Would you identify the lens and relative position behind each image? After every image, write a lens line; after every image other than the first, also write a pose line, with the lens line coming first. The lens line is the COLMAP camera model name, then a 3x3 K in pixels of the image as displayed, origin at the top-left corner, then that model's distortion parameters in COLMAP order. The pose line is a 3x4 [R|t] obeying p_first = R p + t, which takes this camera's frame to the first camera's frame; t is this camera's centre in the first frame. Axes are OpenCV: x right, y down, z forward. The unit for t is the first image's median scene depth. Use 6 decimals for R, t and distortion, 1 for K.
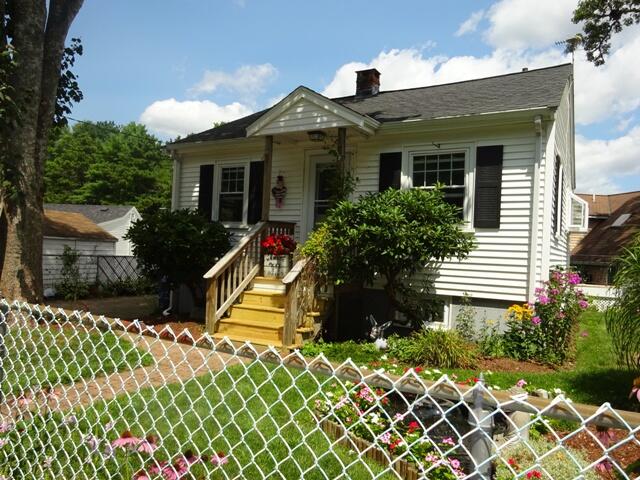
lens RADIAL K [[470.7, 0, 321.6], [0, 470.7, 238.1], [0, 0, 1]] dist [-0.003294, 0.002313]
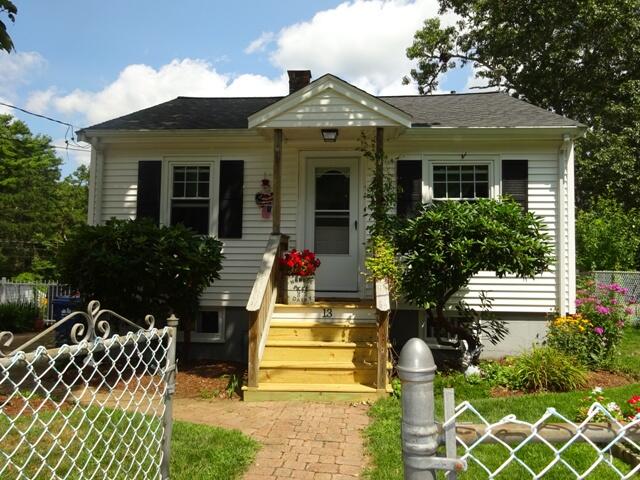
lens RADIAL K [[470.7, 0, 321.3], [0, 470.7, 240.8], [0, 0, 1]] dist [-0.003294, 0.002313]
pose [[0.901032, -0.005652, 0.433715, -0.416171], [0.015946, 0.999671, -0.020101, -0.008046], [-0.433459, 0.025027, 0.900826, 0.250853]]
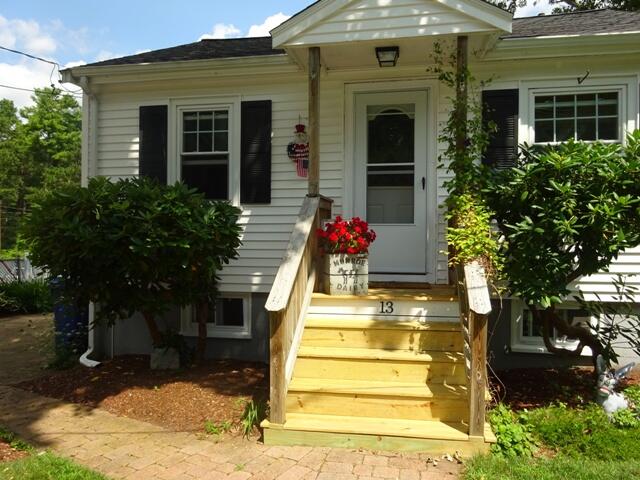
lens RADIAL K [[470.7, 0, 321.0], [0, 470.7, 240.0], [0, 0, 1]] dist [-0.003294, 0.002313]
pose [[0.941584, -0.038994, 0.334514, -0.319659], [0.027255, 0.998839, 0.039718, -0.005573], [-0.335675, -0.028281, 0.941553, 0.468377]]
